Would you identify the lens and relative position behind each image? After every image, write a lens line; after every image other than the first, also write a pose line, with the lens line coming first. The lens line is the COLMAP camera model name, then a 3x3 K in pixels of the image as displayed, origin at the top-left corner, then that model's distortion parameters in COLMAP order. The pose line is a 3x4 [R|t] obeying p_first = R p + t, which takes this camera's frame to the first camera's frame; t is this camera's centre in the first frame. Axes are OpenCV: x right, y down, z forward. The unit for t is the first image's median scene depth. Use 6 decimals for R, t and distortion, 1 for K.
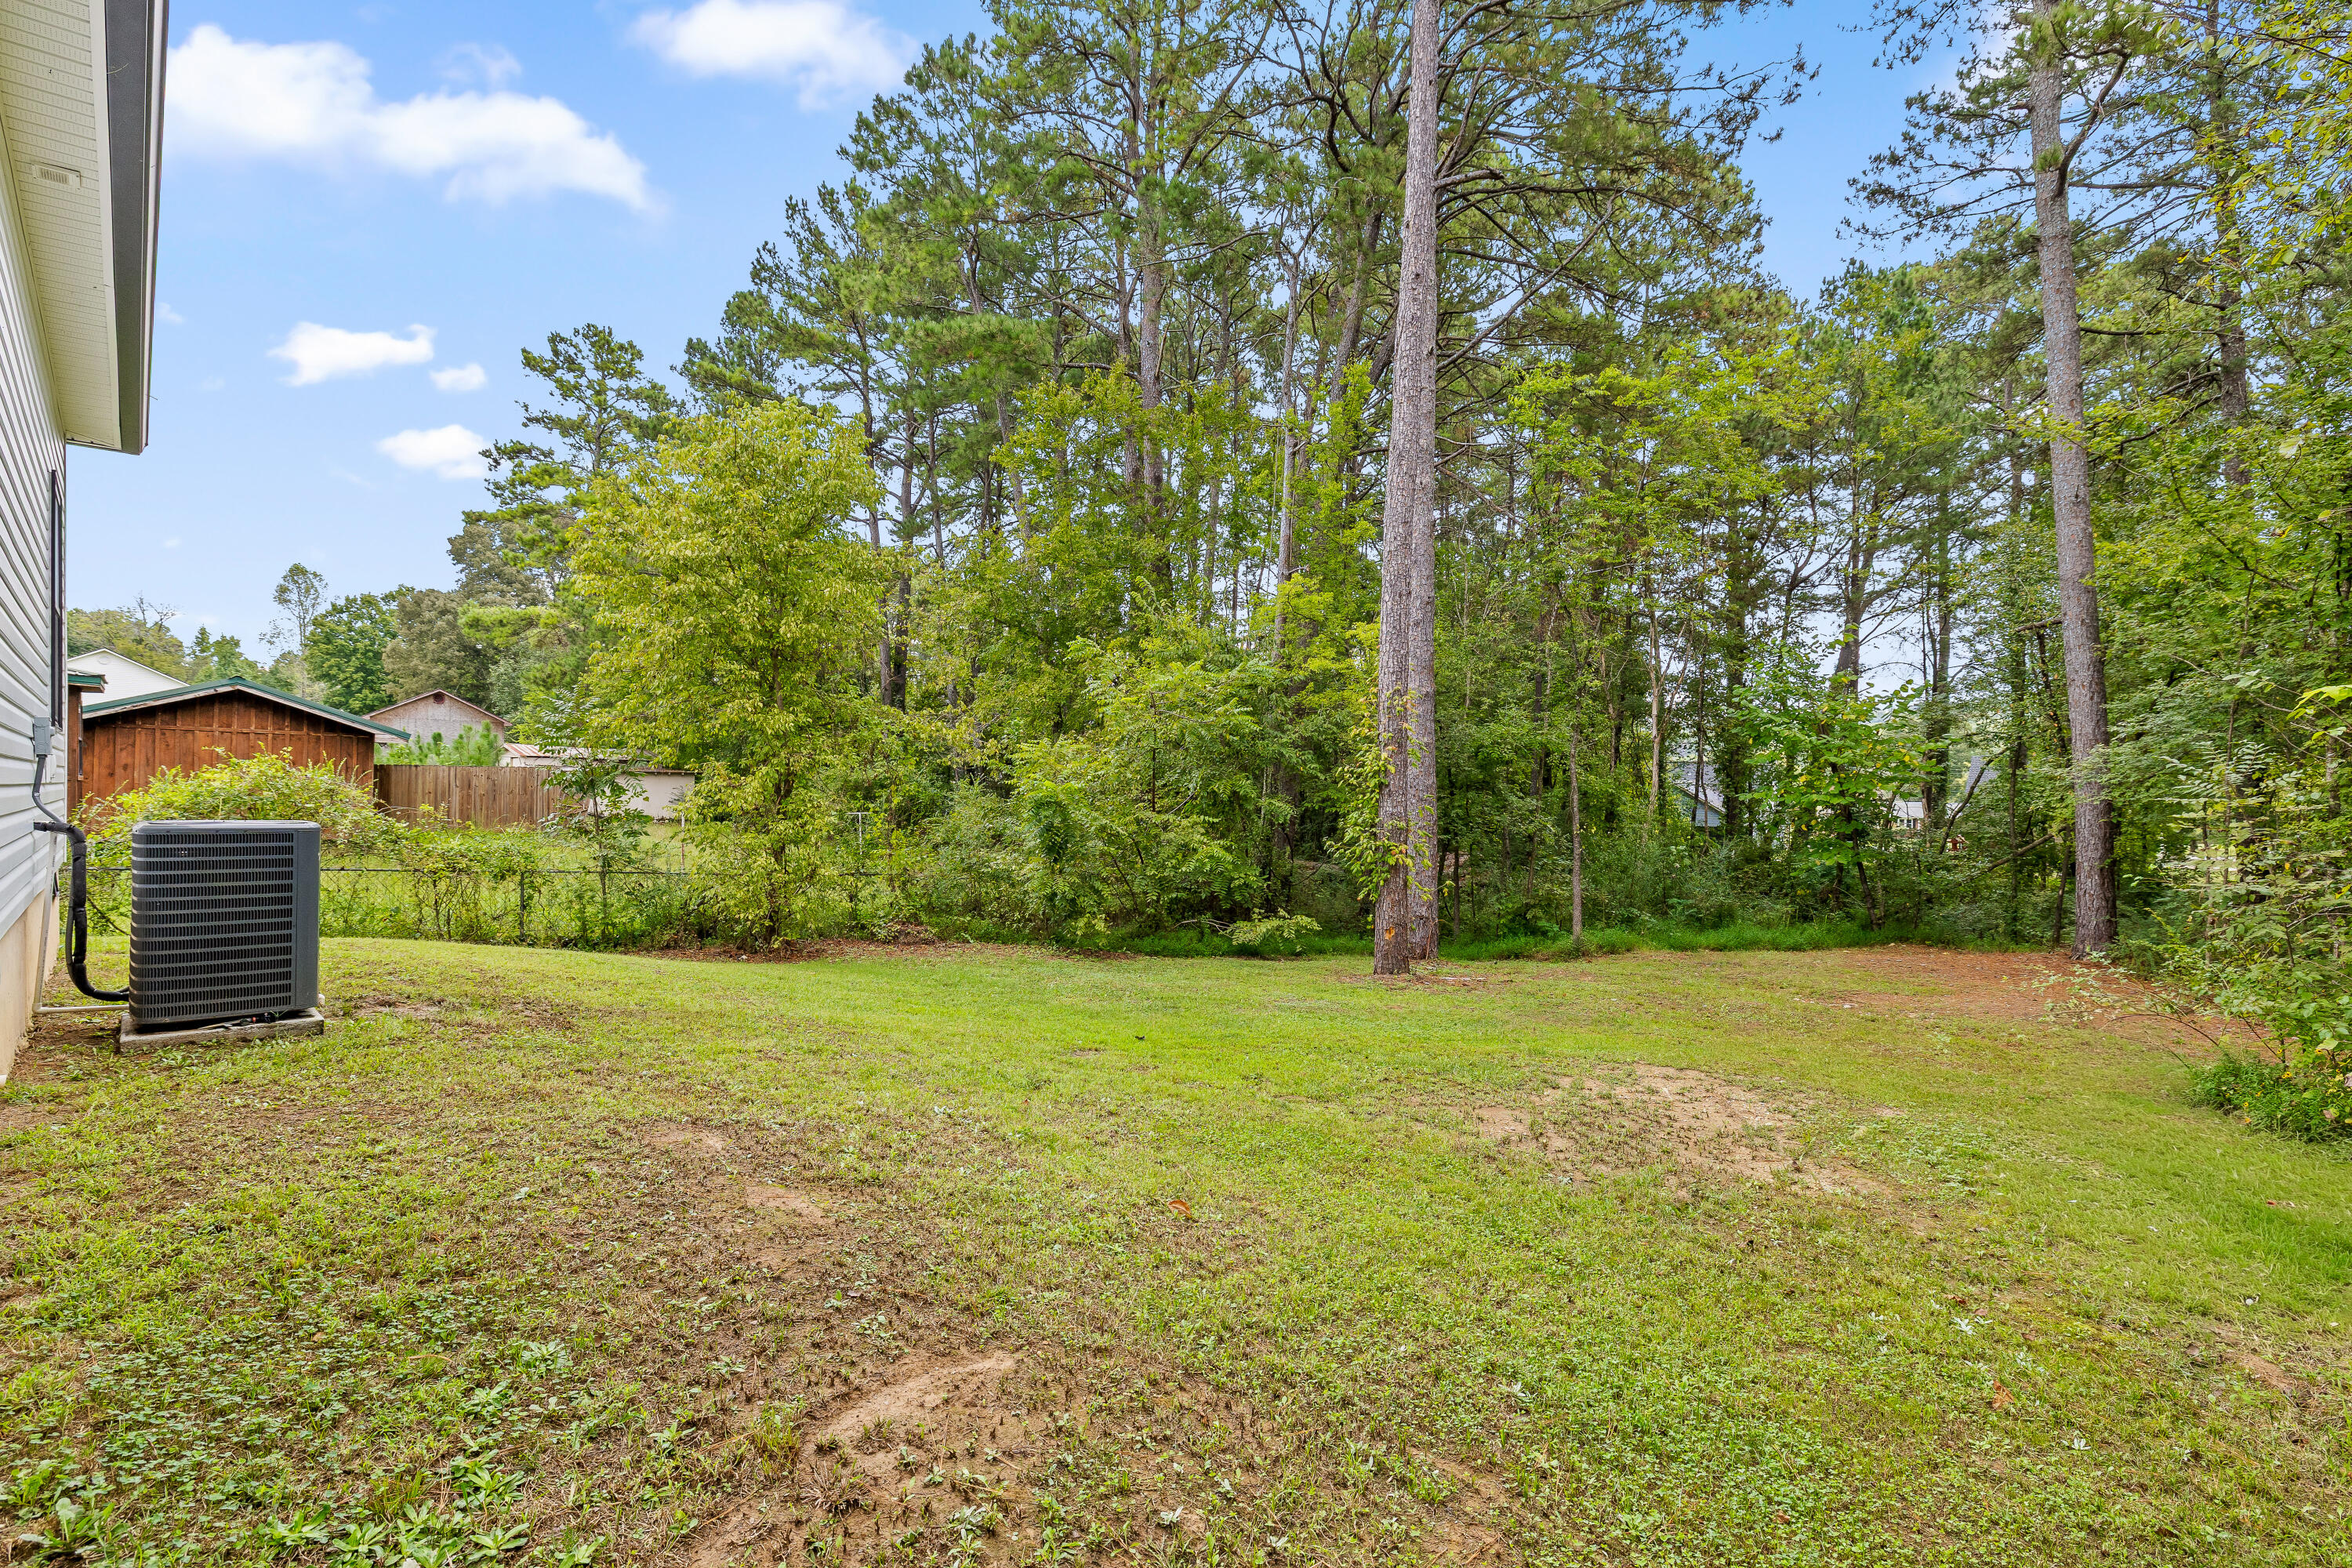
lens RADIAL K [[1122.4, 0, 1179.9], [0, 1122.4, 779.7], [0, 0, 1]] dist [-0.000495, 0.000039]
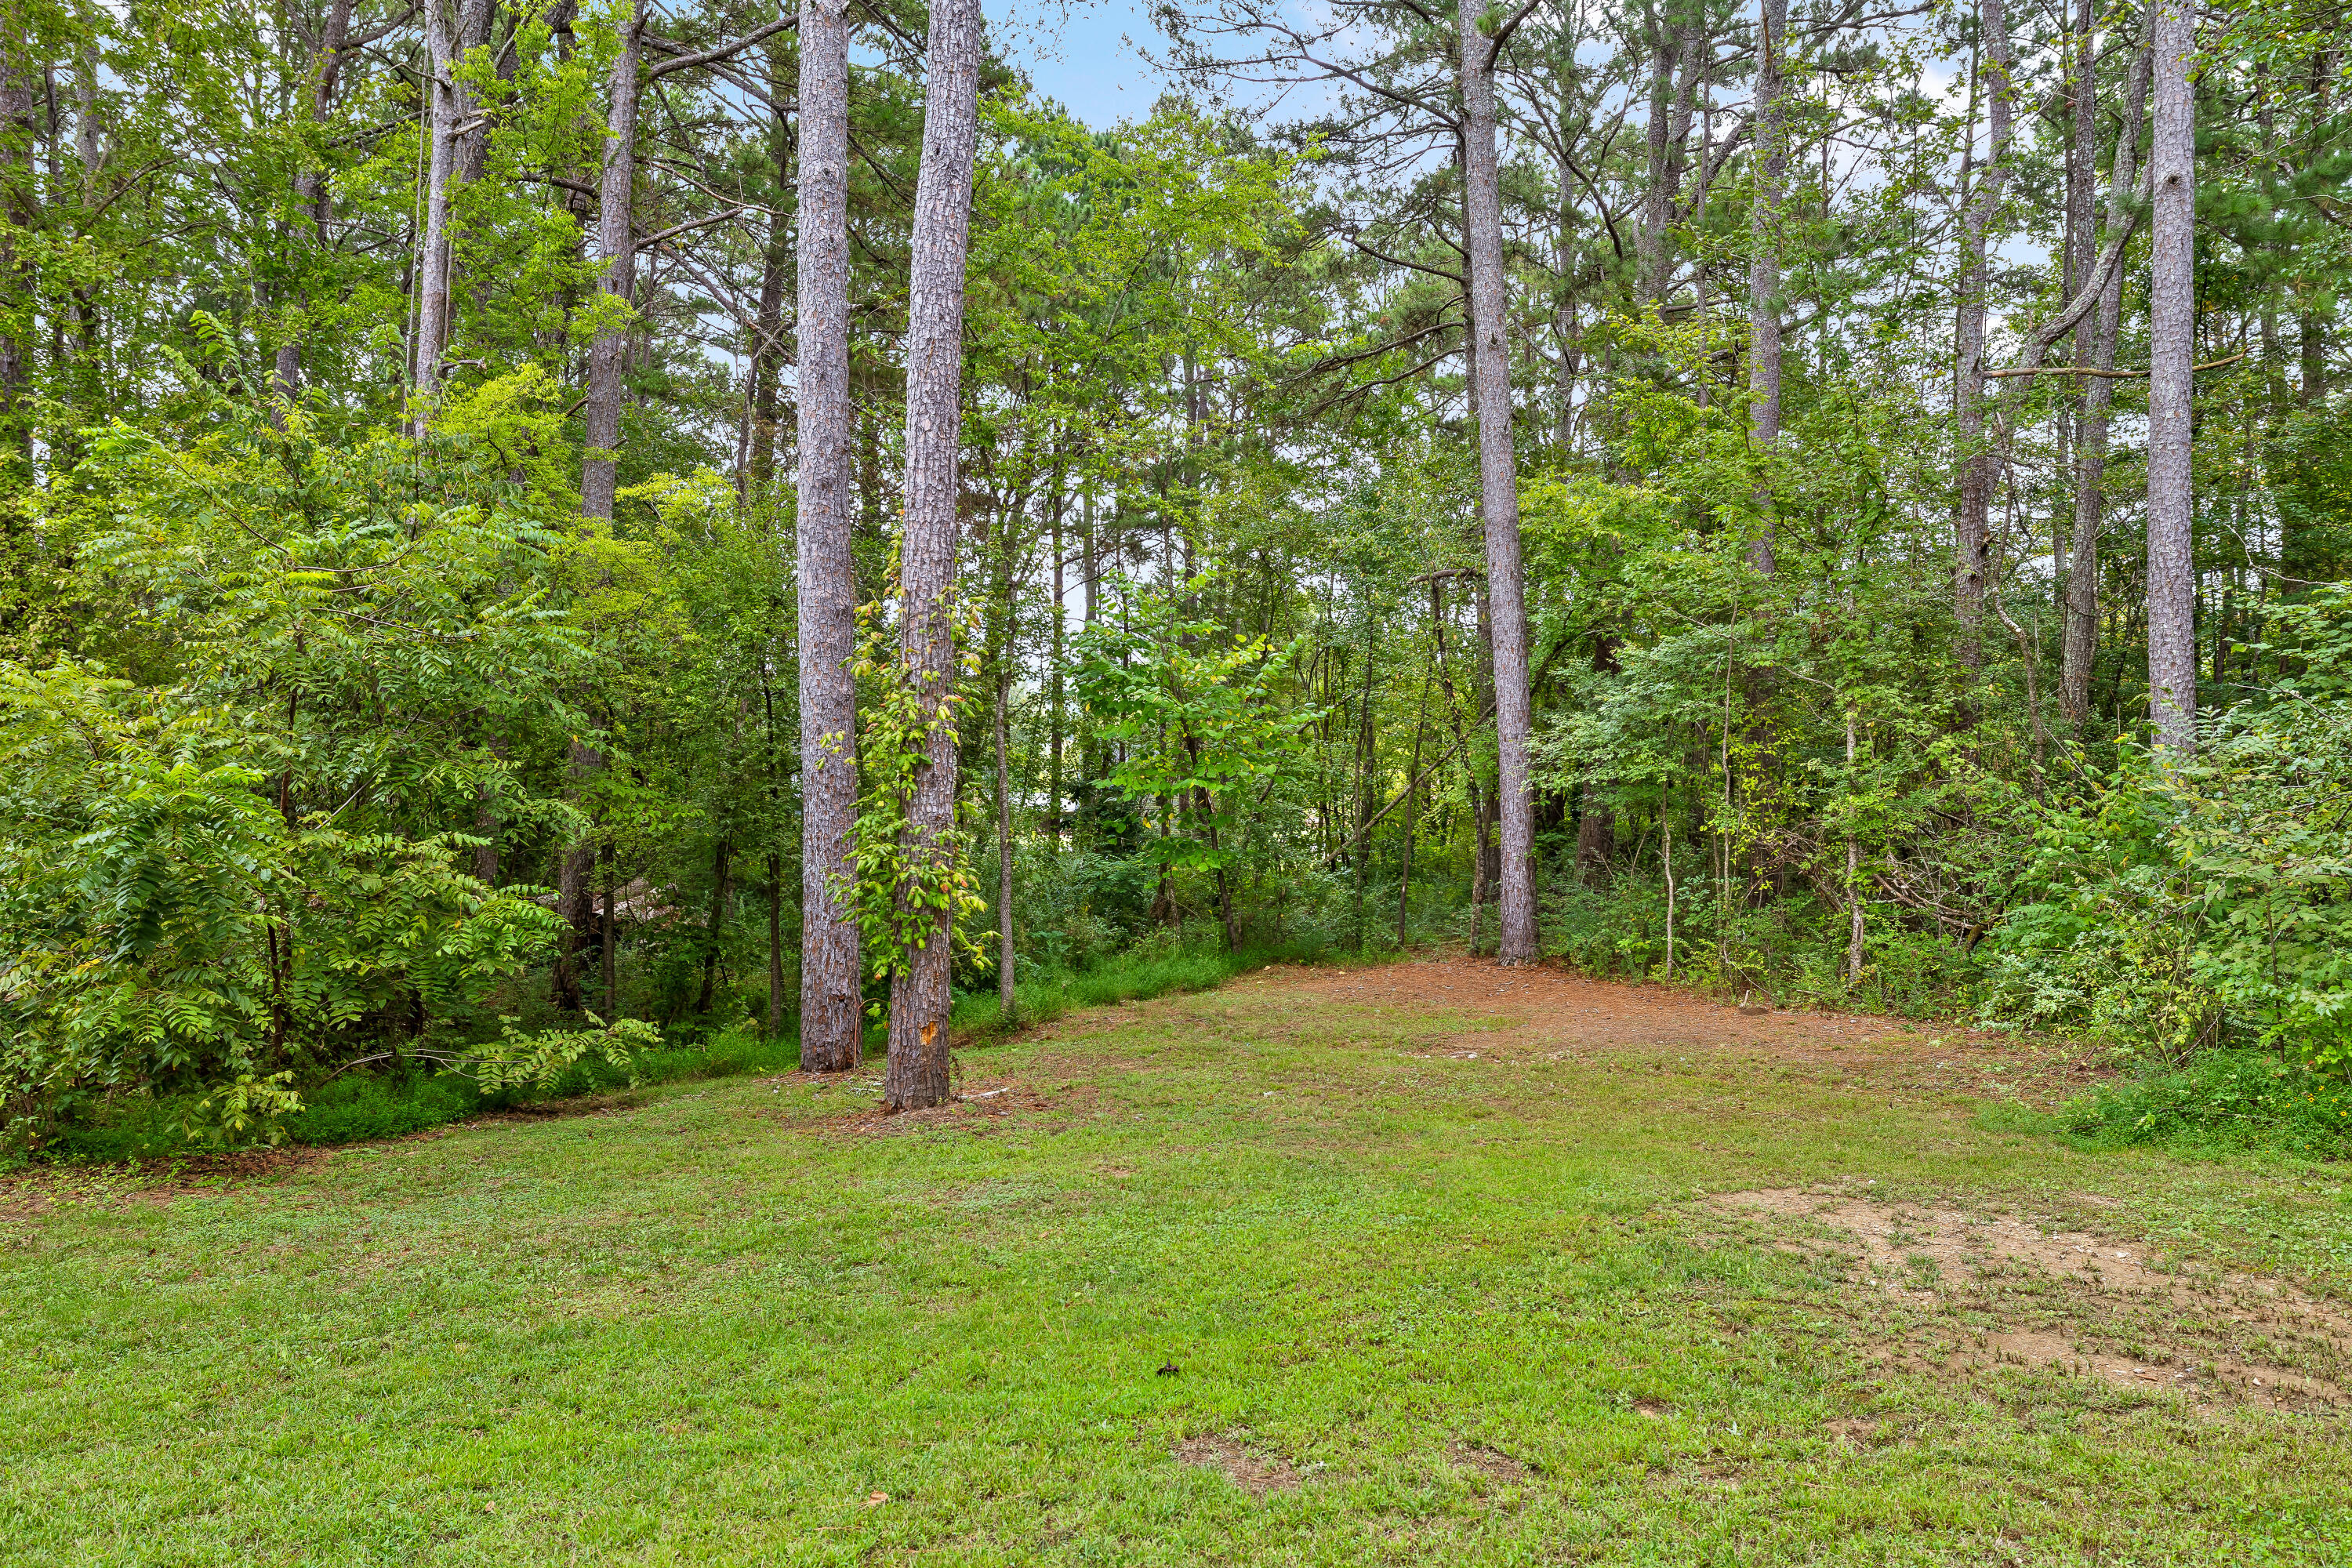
lens RADIAL K [[1575.3, 0, 1192.3], [0, 1575.3, 791.1], [0, 0, 1]] dist [0.007596, 0.001405]
pose [[0.726462, -0.014849, 0.687047, -0.189395], [0.005810, 0.999864, 0.015467, 0.004774], [-0.687183, -0.007245, 0.726449, 0.263109]]
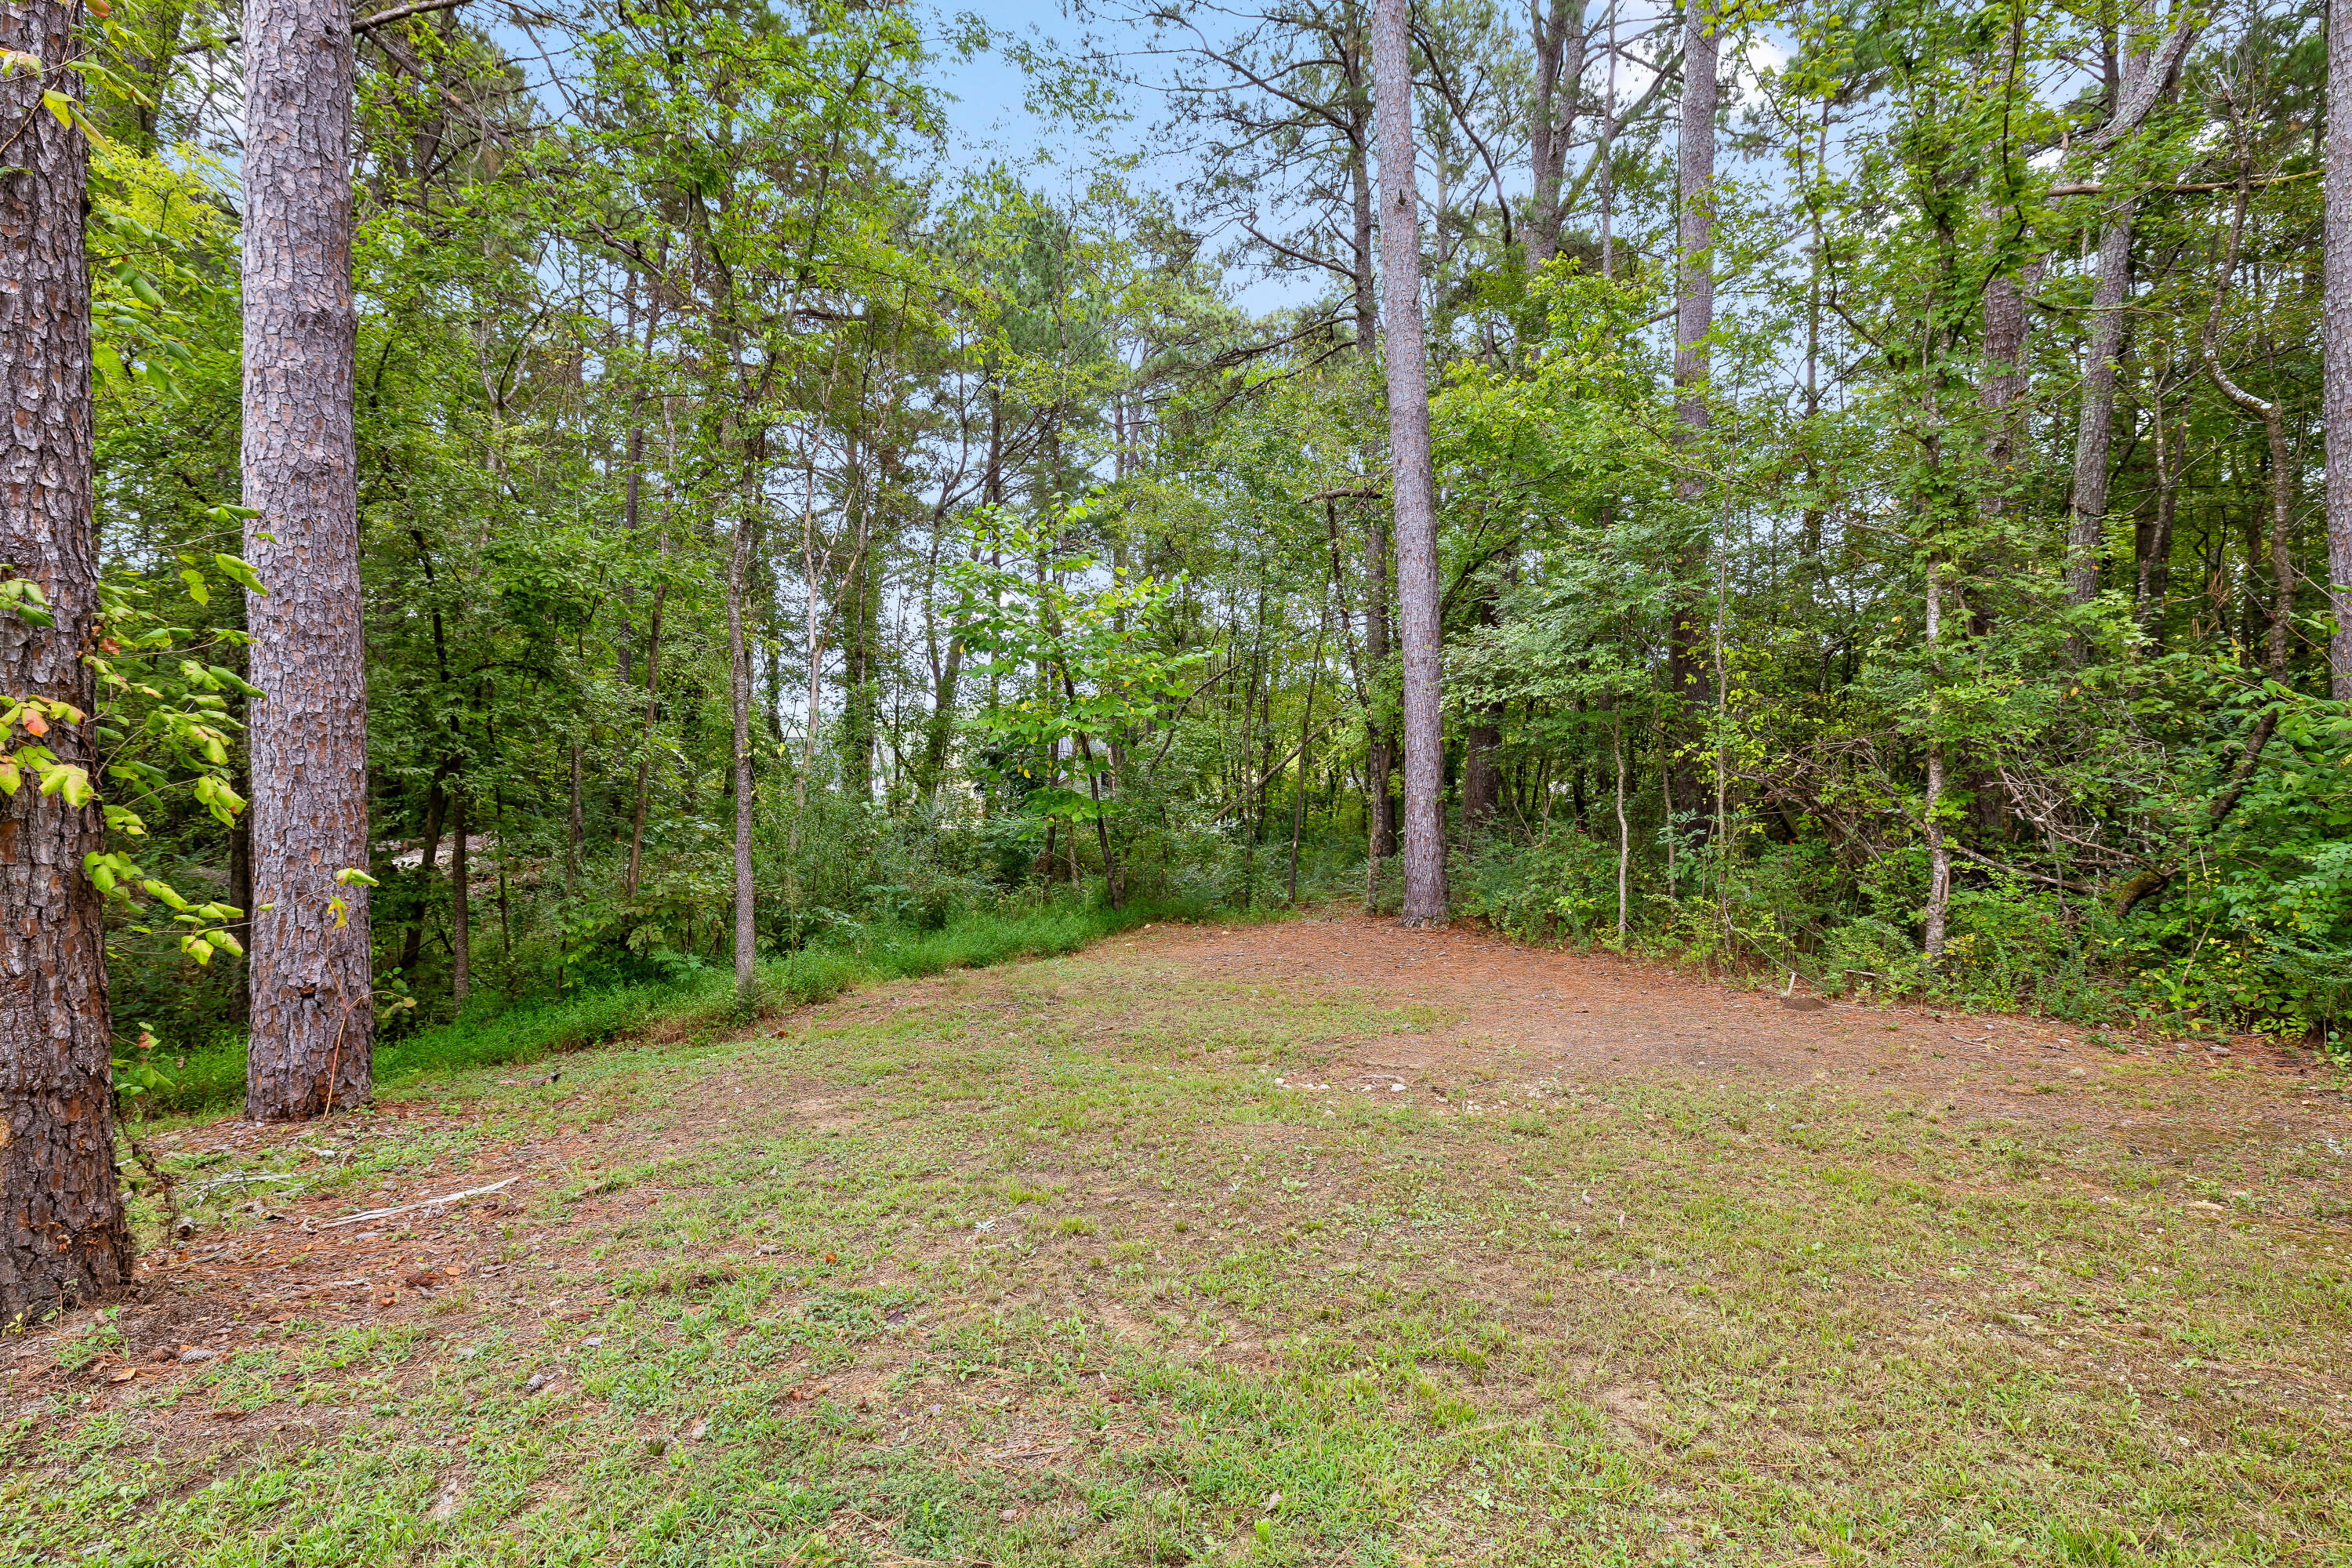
lens RADIAL K [[1122.4, 0, 1169.9], [0, 1122.4, 786.2], [0, 0, 1]] dist [-0.000495, 0.000039]
pose [[0.714485, -0.006738, 0.699618, 0.150588], [-0.000375, 0.999950, 0.010013, 0.053719], [-0.699650, -0.007416, 0.714447, 0.533166]]
